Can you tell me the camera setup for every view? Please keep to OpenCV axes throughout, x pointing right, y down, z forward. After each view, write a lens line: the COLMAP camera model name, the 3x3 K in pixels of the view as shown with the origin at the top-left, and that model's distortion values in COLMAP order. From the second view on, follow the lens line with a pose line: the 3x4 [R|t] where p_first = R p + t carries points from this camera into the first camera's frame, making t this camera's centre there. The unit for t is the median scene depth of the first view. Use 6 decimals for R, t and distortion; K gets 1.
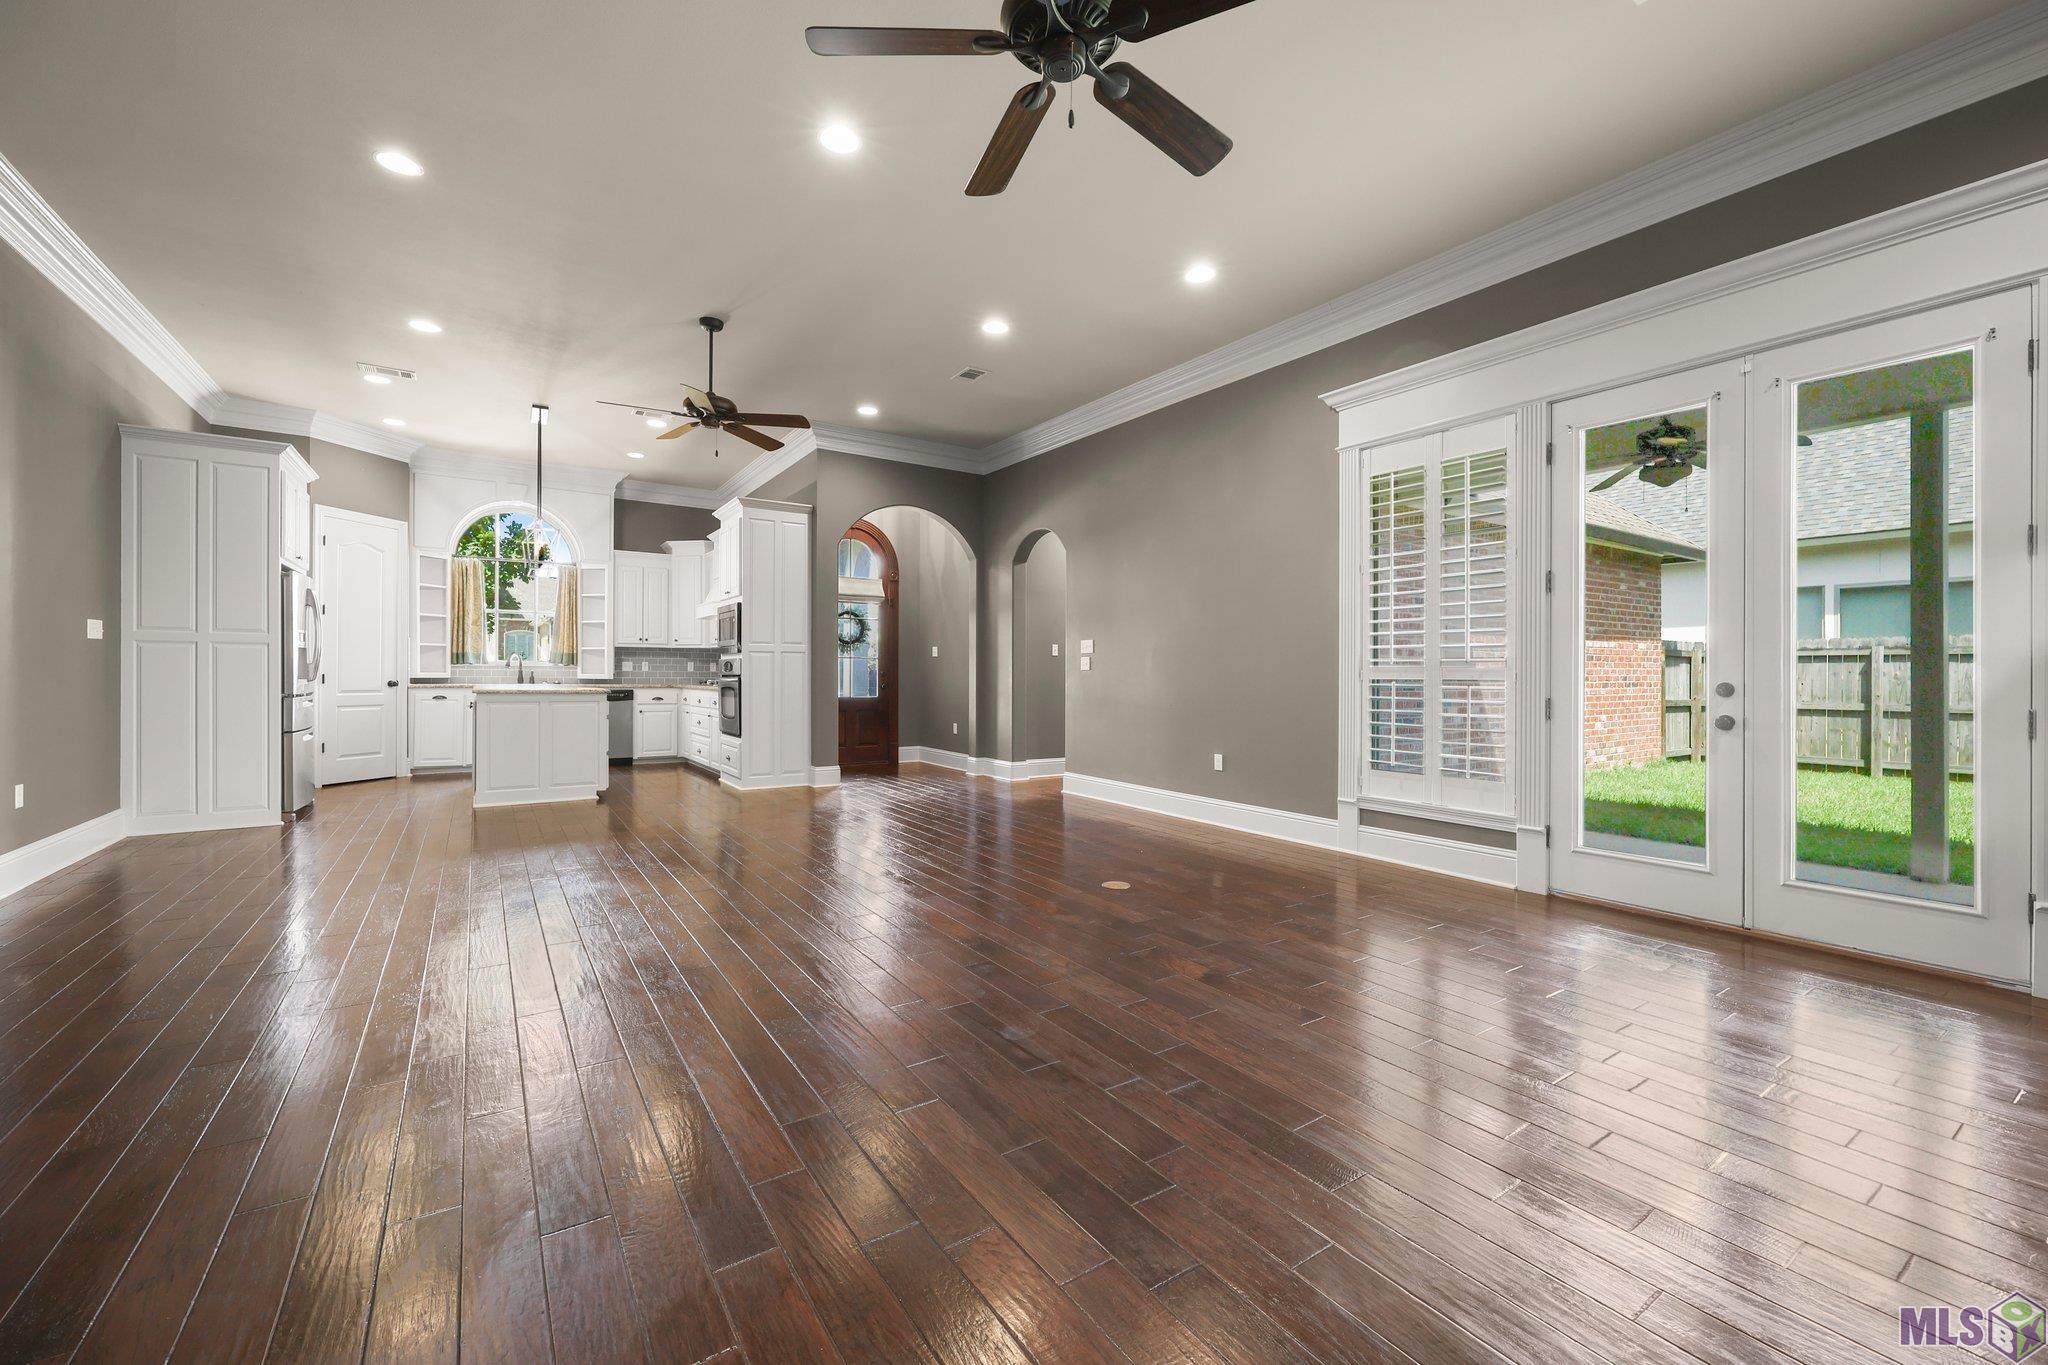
lens RADIAL K [[832.1, 0, 1026.9], [0, 832.1, 658.1], [0, 0, 1]] dist [-0.000770, 0.000001]
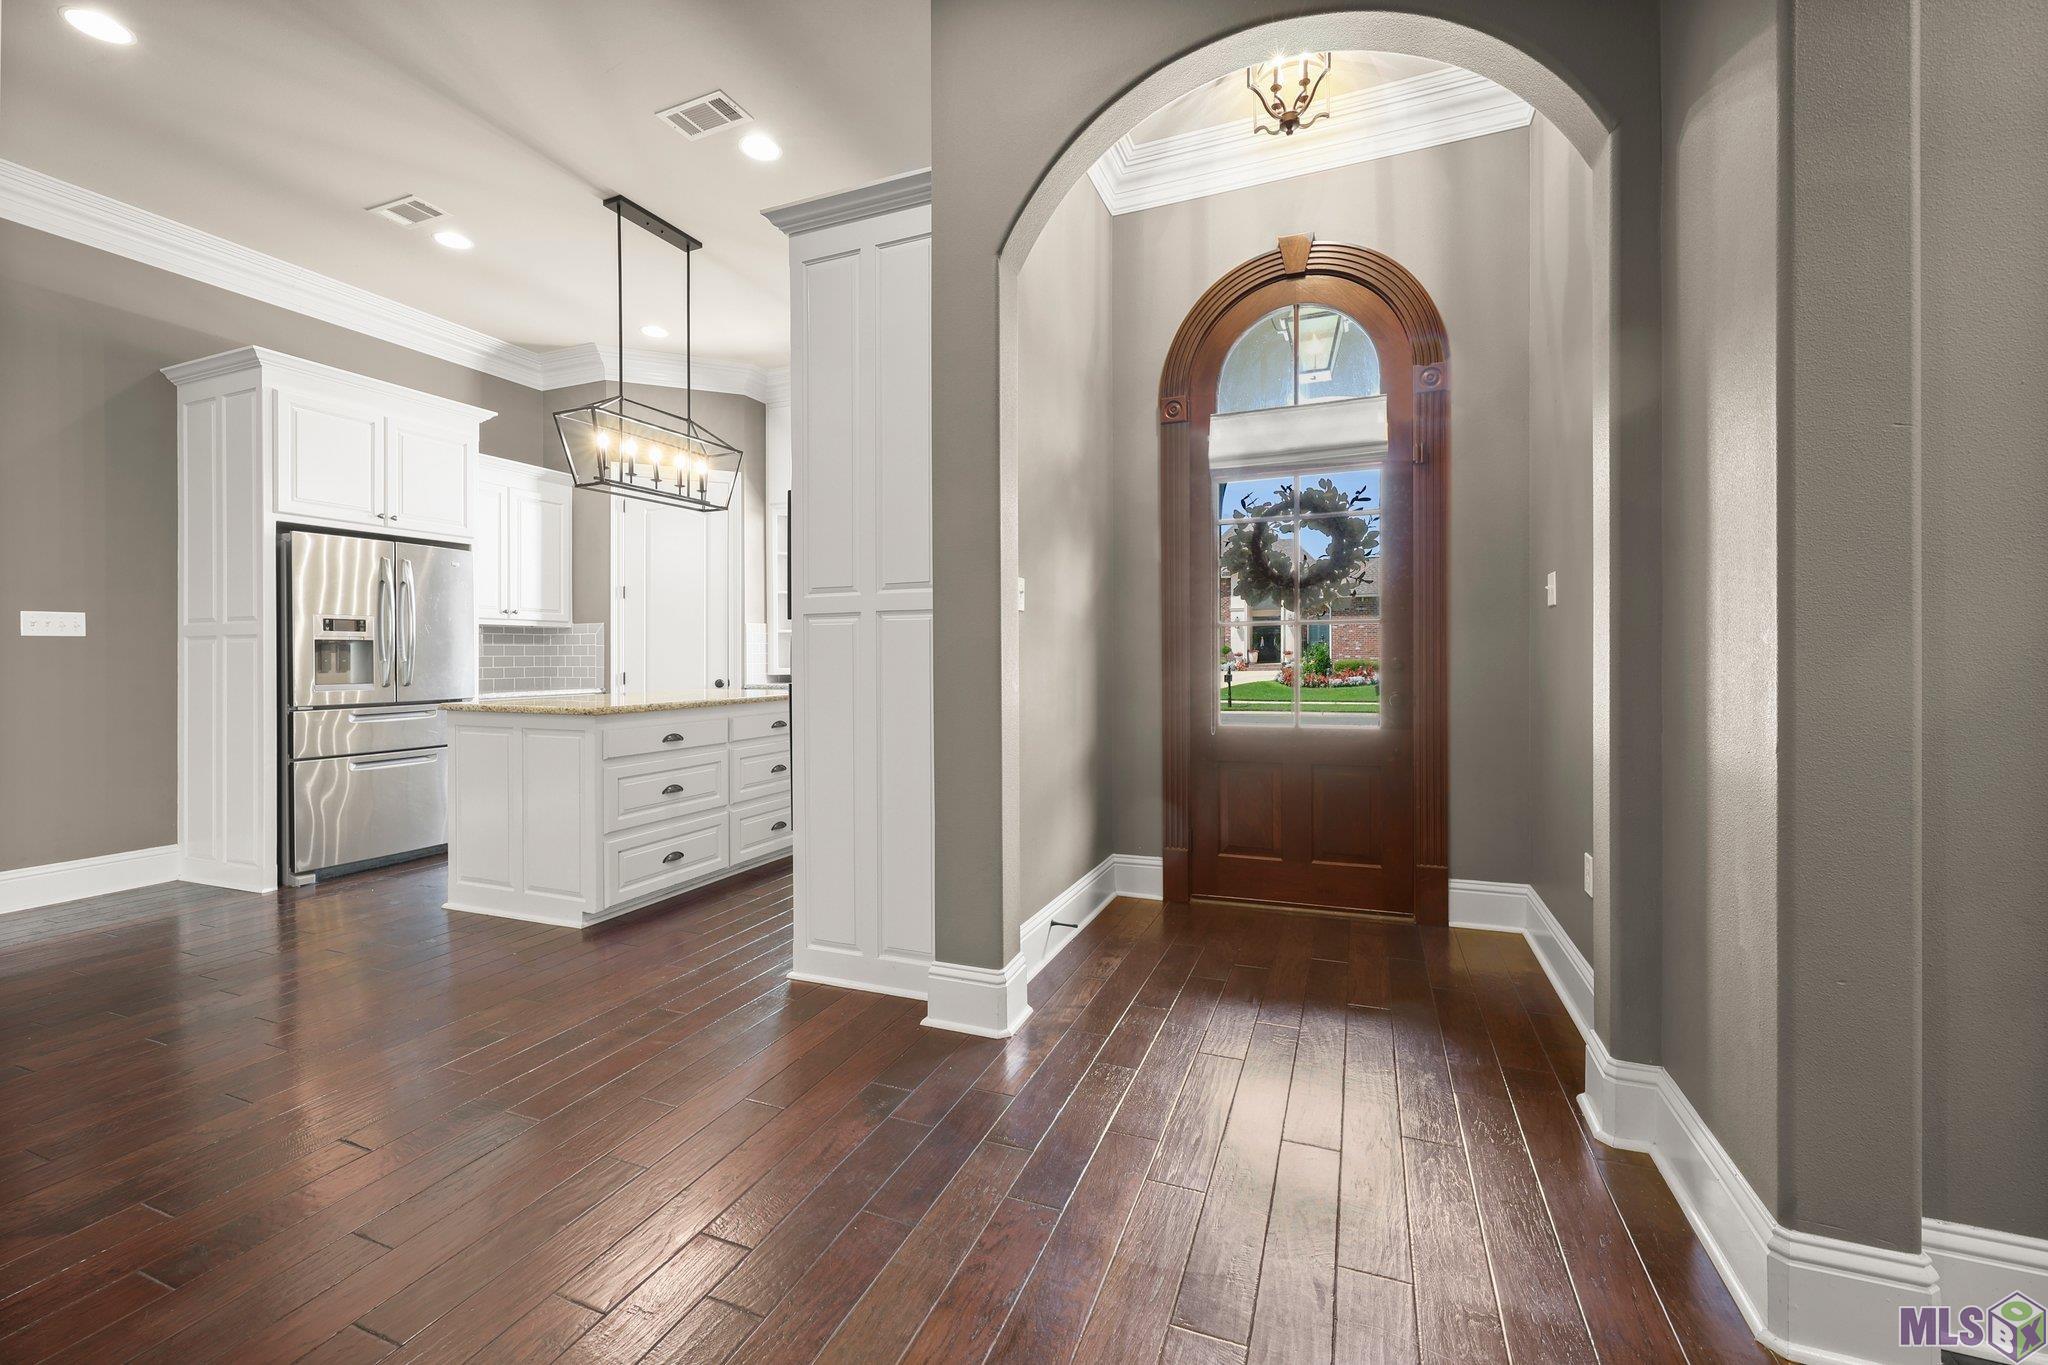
lens RADIAL K [[832.1, 0, 1026.9], [0, 832.1, 658.1], [0, 0, 1]] dist [-0.000770, 0.000001]
pose [[0.570533, -0.015050, -0.821137, 0.028043], [0.025807, 0.999667, -0.000392, 0.013740], [0.820869, -0.020968, 0.570731, 0.744522]]
